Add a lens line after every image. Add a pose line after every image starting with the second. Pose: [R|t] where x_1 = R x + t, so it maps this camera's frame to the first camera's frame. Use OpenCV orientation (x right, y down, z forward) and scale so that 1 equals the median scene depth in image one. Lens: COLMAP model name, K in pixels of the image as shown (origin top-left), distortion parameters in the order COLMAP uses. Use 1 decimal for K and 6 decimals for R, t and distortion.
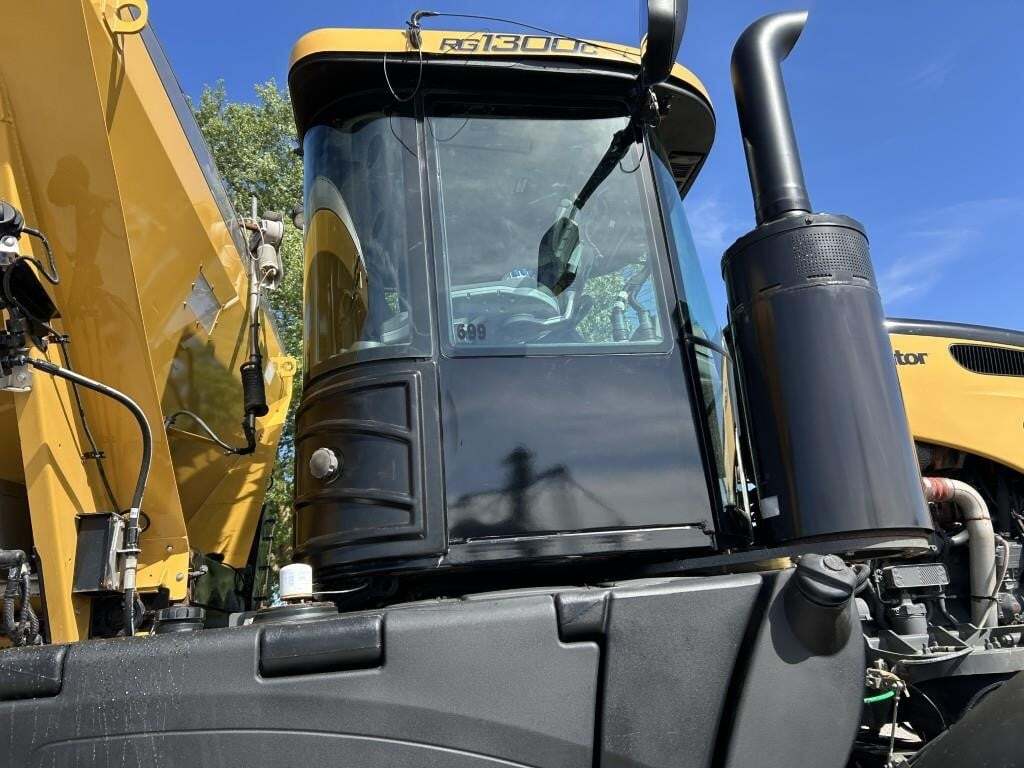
lens RADIAL K [[761.2, 0, 512.0], [0, 761.2, 384.0], [0, 0, 1]] dist [0.058852, -0.061766]
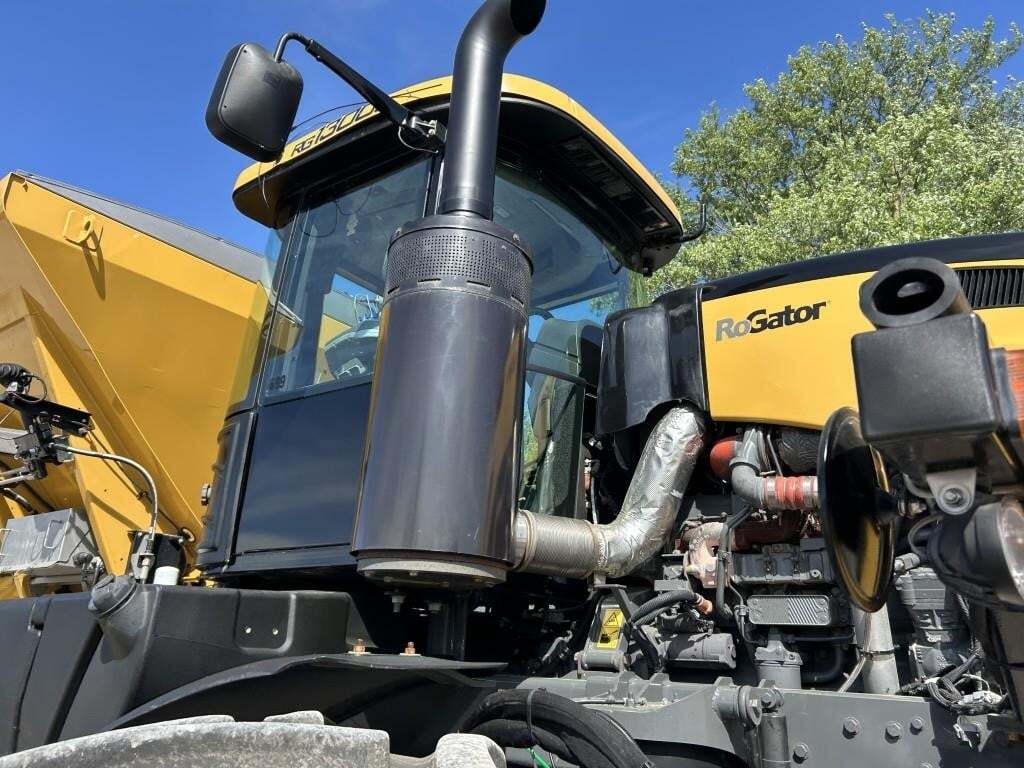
lens RADIAL K [[771.1, 0, 503.7], [0, 771.1, 382.8], [0, 0, 1]] dist [0.020843, -0.008842]
pose [[0.709866, -0.129110, -0.692402, 1.141894], [0.132854, 0.989954, -0.048388, 0.041402], [0.691693, -0.057639, 0.719887, 0.374750]]
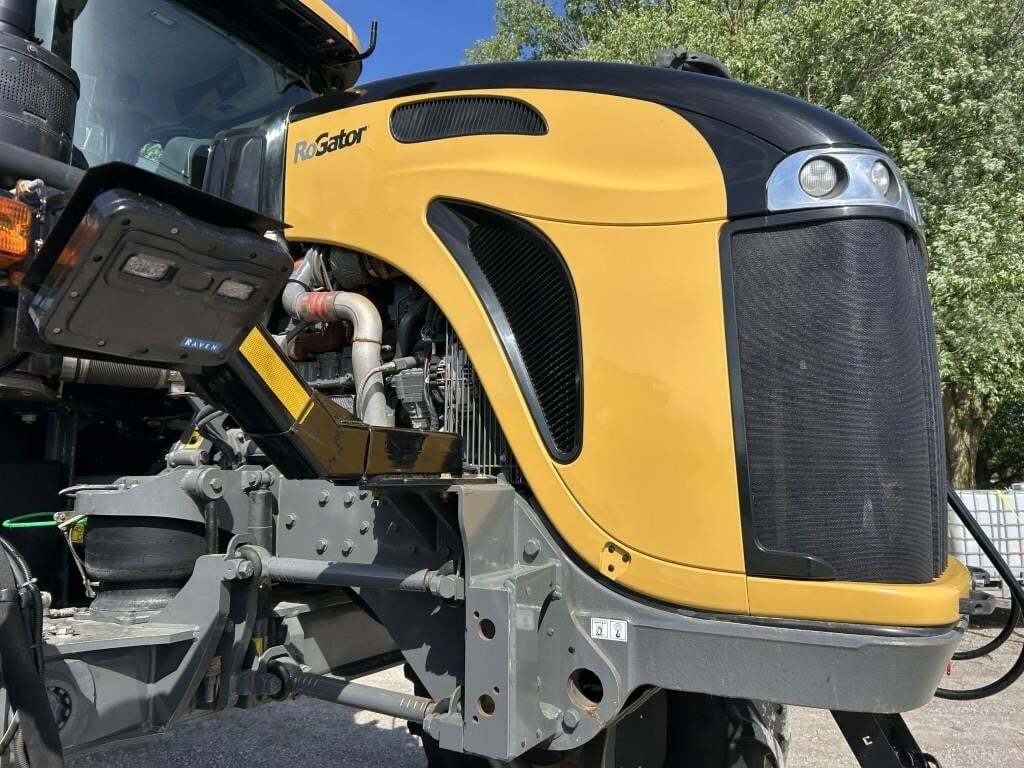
lens RADIAL K [[771.1, 0, 503.7], [0, 771.1, 382.8], [0, 0, 1]] dist [0.020843, -0.008842]
pose [[0.797947, 0.006668, -0.602691, 1.551518], [0.132868, 0.973394, 0.186683, 0.114540], [0.587900, -0.229041, 0.775831, 0.601169]]
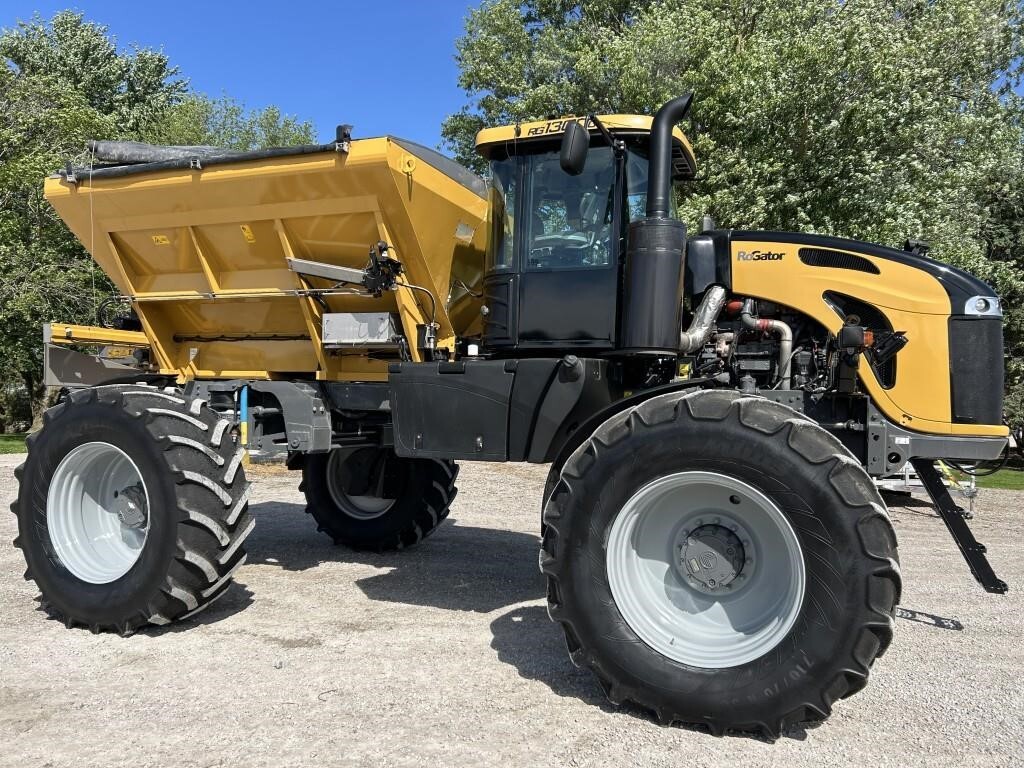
lens RADIAL K [[761.2, 0, 512.0], [0, 761.2, 384.0], [0, 0, 1]] dist [0.058852, -0.061766]
pose [[0.870150, 0.089907, -0.484517, 1.261277], [0.065801, 0.953213, 0.295052, -0.473915], [0.488375, -0.288621, 0.823522, -1.391902]]
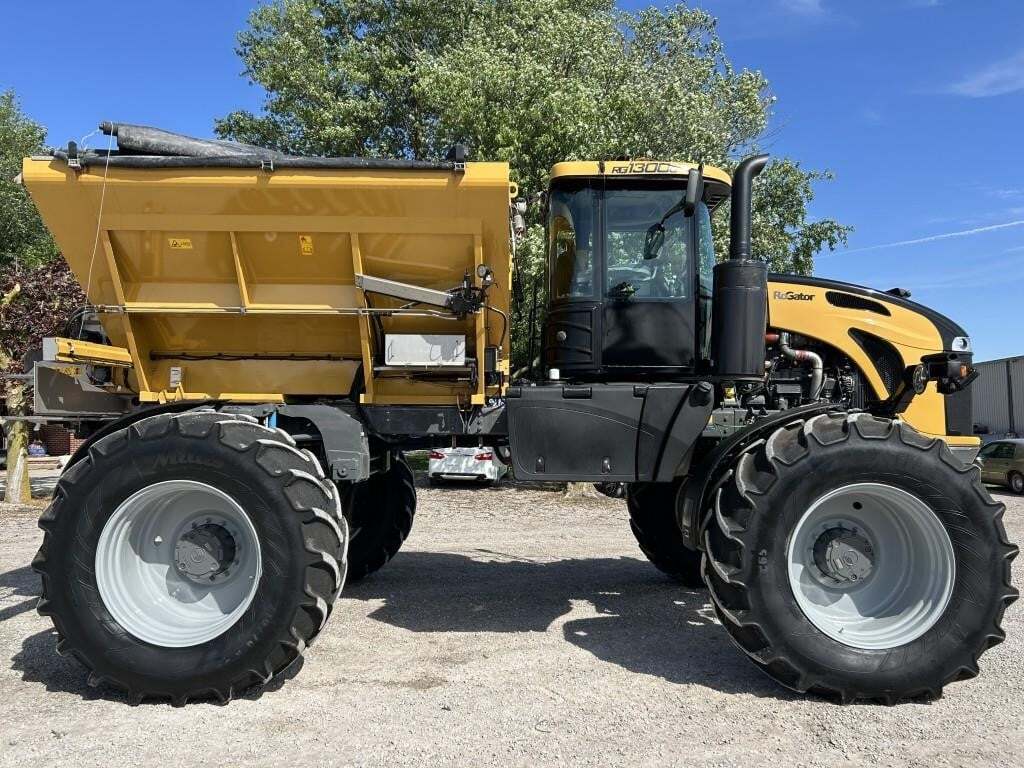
lens RADIAL K [[761.2, 0, 512.0], [0, 761.2, 384.0], [0, 0, 1]] dist [0.058852, -0.061766]
pose [[0.987741, 0.082692, -0.132399, -0.029378], [-0.042358, 0.958324, 0.282527, -0.546940], [0.150244, -0.273455, 0.950078, -1.893304]]
